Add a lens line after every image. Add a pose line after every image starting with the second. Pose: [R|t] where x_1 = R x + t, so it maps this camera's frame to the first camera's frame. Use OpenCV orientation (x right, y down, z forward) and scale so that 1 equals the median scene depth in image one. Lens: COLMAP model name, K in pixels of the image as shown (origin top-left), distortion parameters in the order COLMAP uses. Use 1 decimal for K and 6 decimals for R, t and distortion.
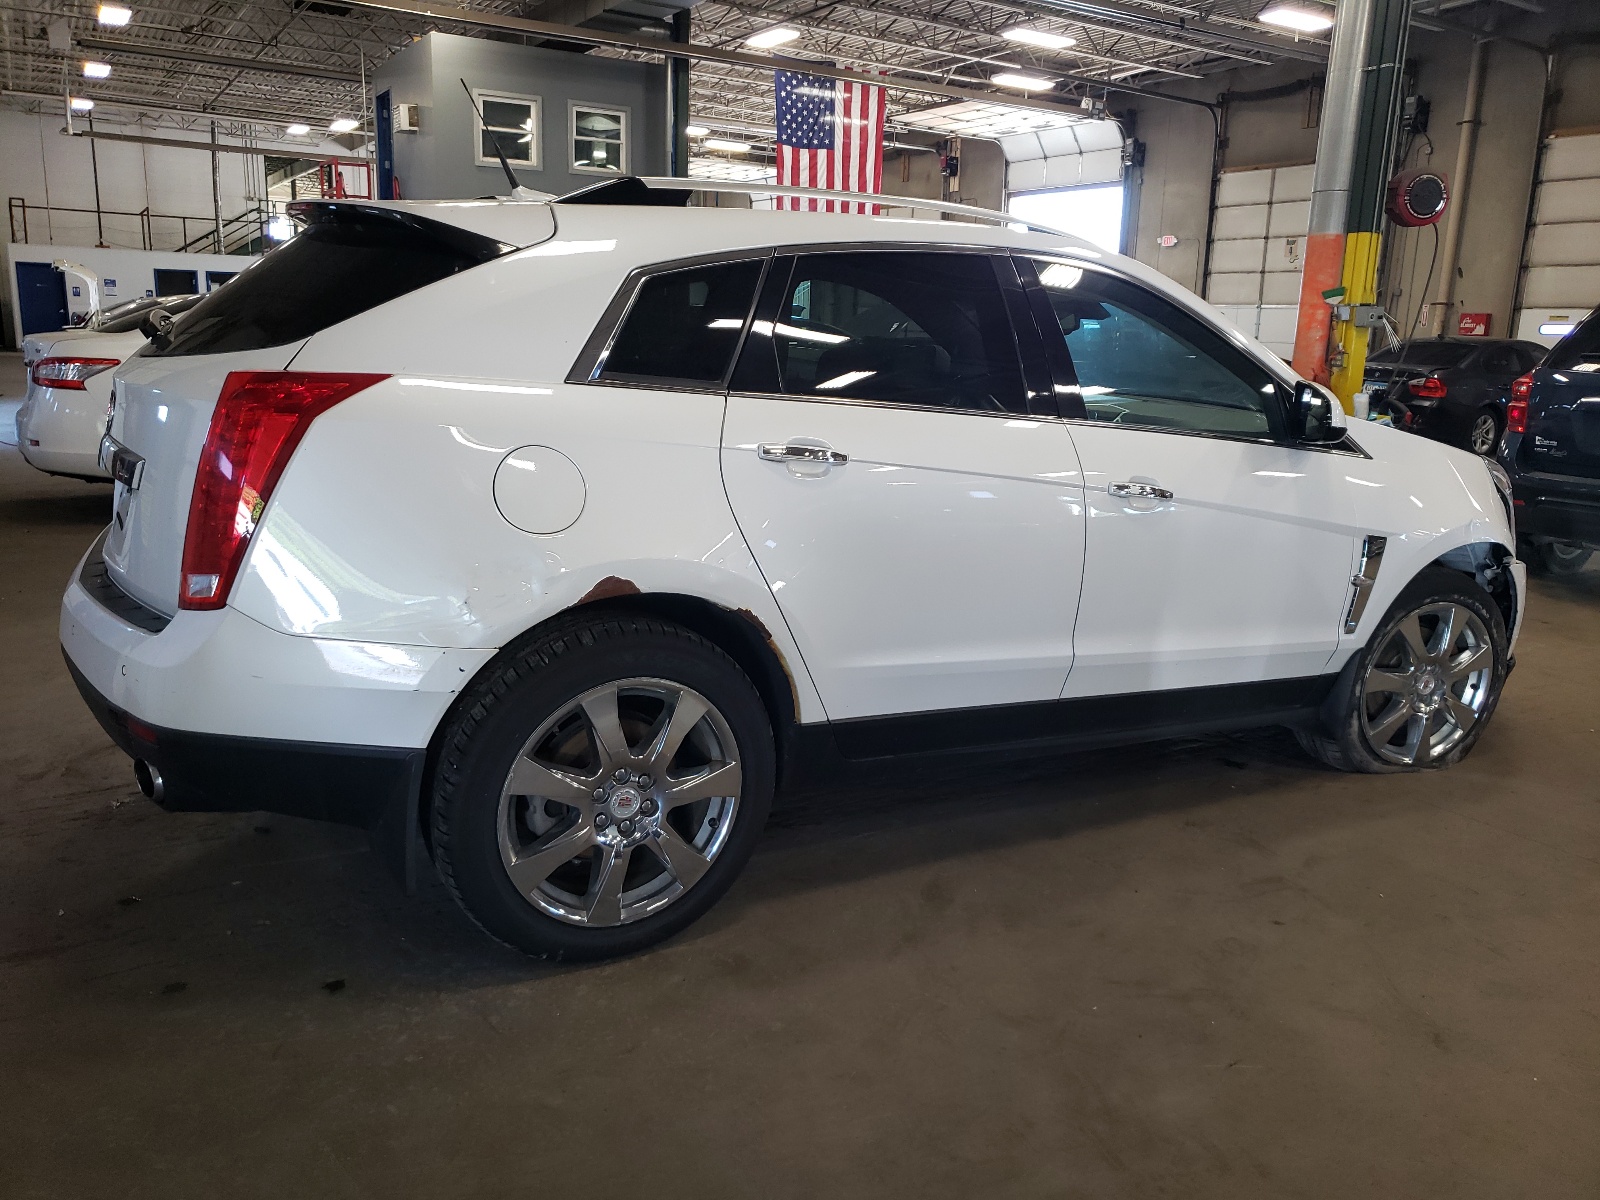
lens RADIAL K [[1237.7, 0, 800.0], [0, 1237.7, 600.0], [0, 0, 1]] dist [0.010344, 0.004607]
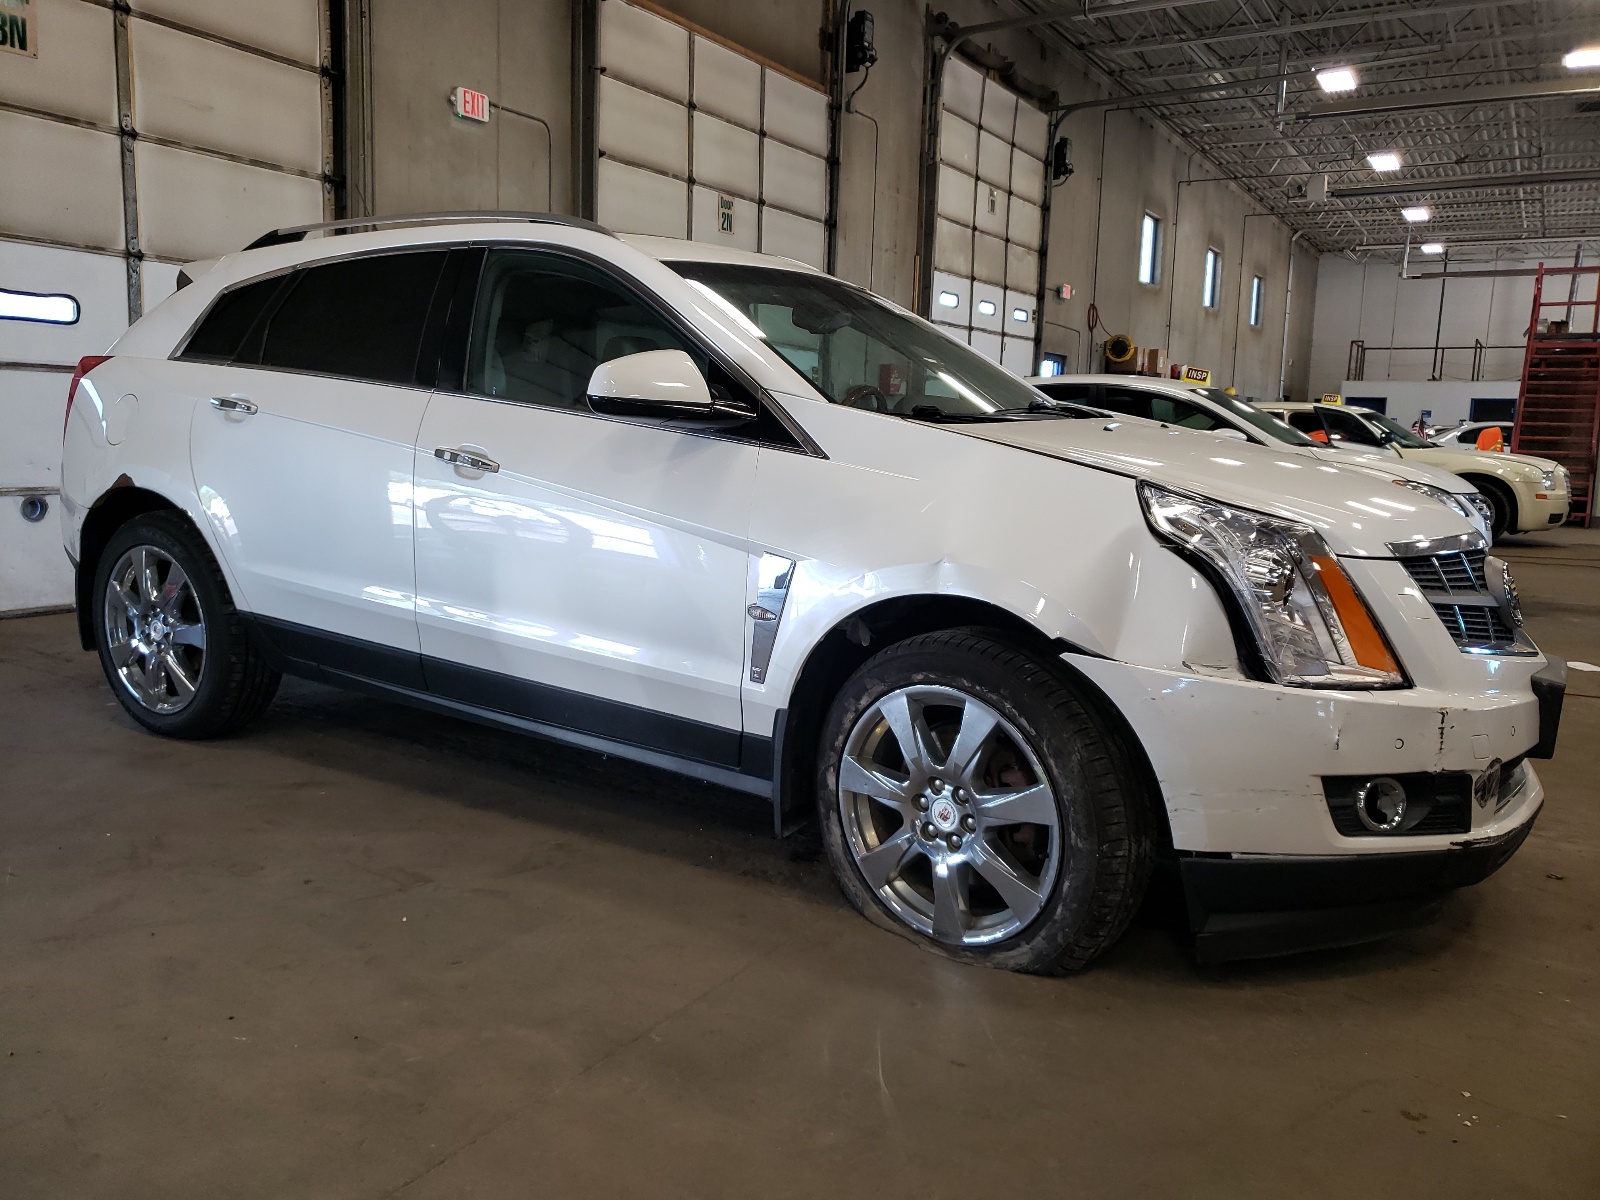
lens RADIAL K [[1237.3, 0, 753.0], [0, 1237.3, 572.7], [0, 0, 1]] dist [0.008101, 0.003222]
pose [[0.459804, 0.087676, -0.883682, 1.096855], [-0.204246, 0.978877, -0.009153, -0.029817], [0.864213, 0.184697, 0.467999, 0.639383]]
